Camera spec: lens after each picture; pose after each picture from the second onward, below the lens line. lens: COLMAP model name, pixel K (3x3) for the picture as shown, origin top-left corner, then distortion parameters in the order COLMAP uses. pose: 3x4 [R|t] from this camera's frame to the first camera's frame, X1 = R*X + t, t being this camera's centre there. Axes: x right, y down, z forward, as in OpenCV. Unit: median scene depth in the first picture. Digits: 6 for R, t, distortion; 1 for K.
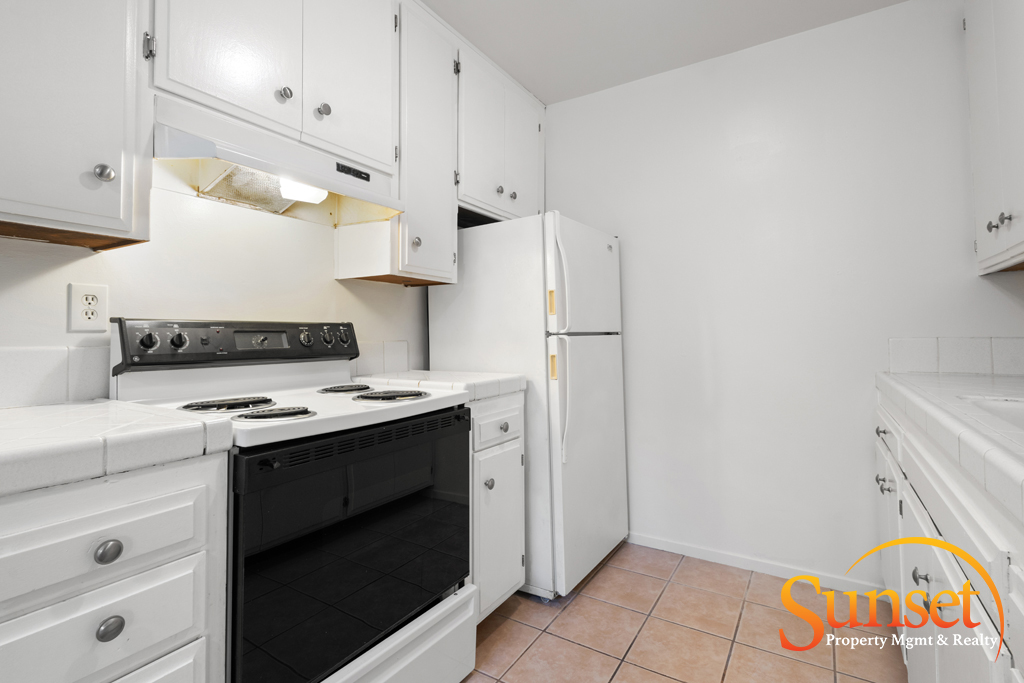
lens RADIAL K [[485.0, 0, 501.8], [0, 485.0, 325.1], [0, 0, 1]] dist [0.014395, -0.000503]
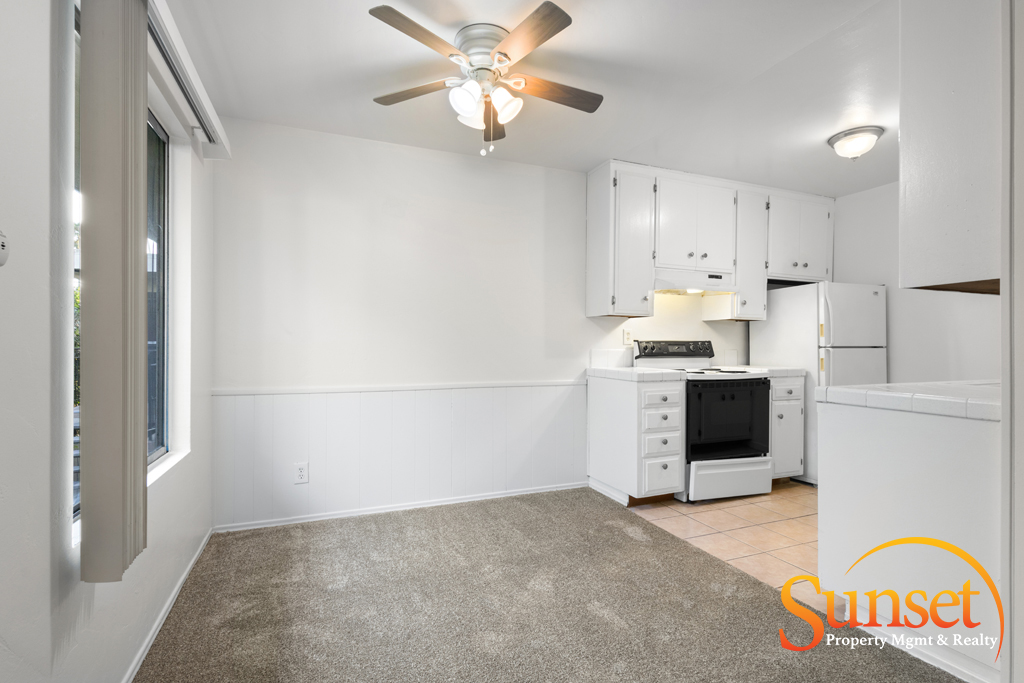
lens RADIAL K [[485.0, 0, 512.9], [0, 485.0, 347.2], [0, 0, 1]] dist [0.014395, -0.000503]
pose [[0.828007, 0.012651, -0.560576, 0.187043], [0.002045, 0.999671, 0.025581, -0.034724], [0.560715, -0.022328, 0.827708, -1.356401]]
